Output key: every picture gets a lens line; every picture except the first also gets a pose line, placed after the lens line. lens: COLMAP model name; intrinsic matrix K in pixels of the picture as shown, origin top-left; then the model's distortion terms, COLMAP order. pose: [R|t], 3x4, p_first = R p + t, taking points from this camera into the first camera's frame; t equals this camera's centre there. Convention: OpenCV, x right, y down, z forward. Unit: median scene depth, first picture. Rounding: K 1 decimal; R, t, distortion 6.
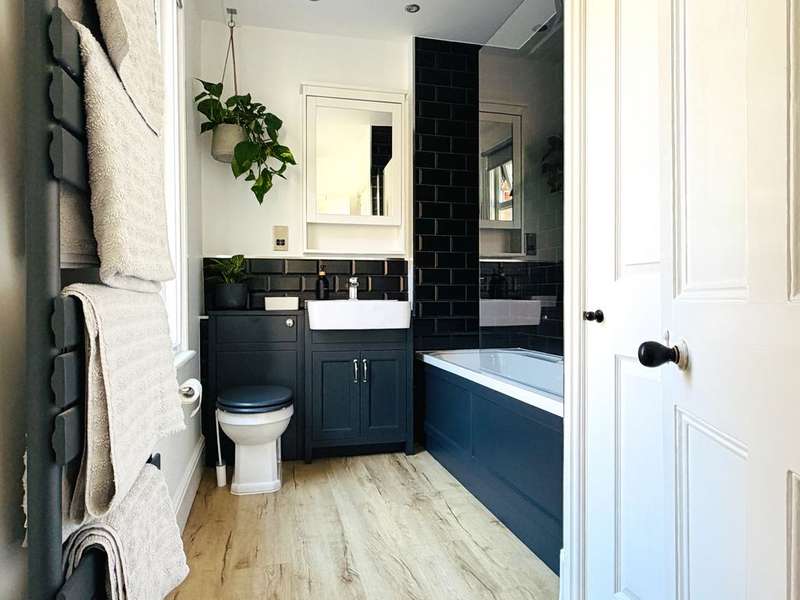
lens RADIAL K [[508.7, 0, 400.0], [0, 508.7, 300.0], [0, 0, 1]] dist [0.001025, 0.000087]
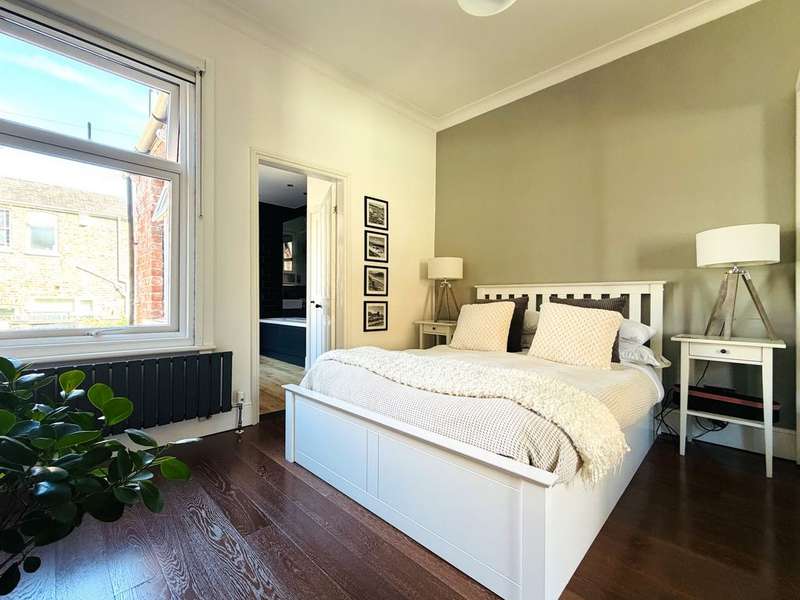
lens RADIAL K [[345.0, 0, 400.0], [0, 345.0, 300.0], [0, 0, 1]] dist [-0.000889, -0.000389]
pose [[0.858106, 0.007077, 0.513424, -0.259760], [-0.002027, 0.999944, -0.010396, 0.022242], [-0.513469, 0.007880, 0.858072, -1.001276]]
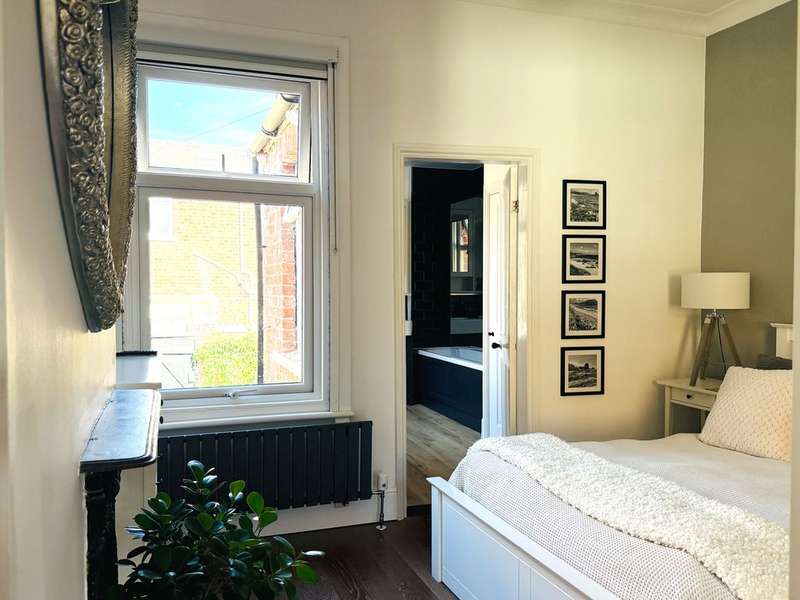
lens RADIAL K [[643.8, 0, 400.0], [0, 643.8, 300.0], [0, 0, 1]] dist [0.123151, -0.215584]
pose [[0.995151, -0.000623, 0.098360, -0.245330], [-0.000832, 0.999891, 0.014752, -0.105104], [-0.098359, -0.014762, 0.995042, -1.277914]]
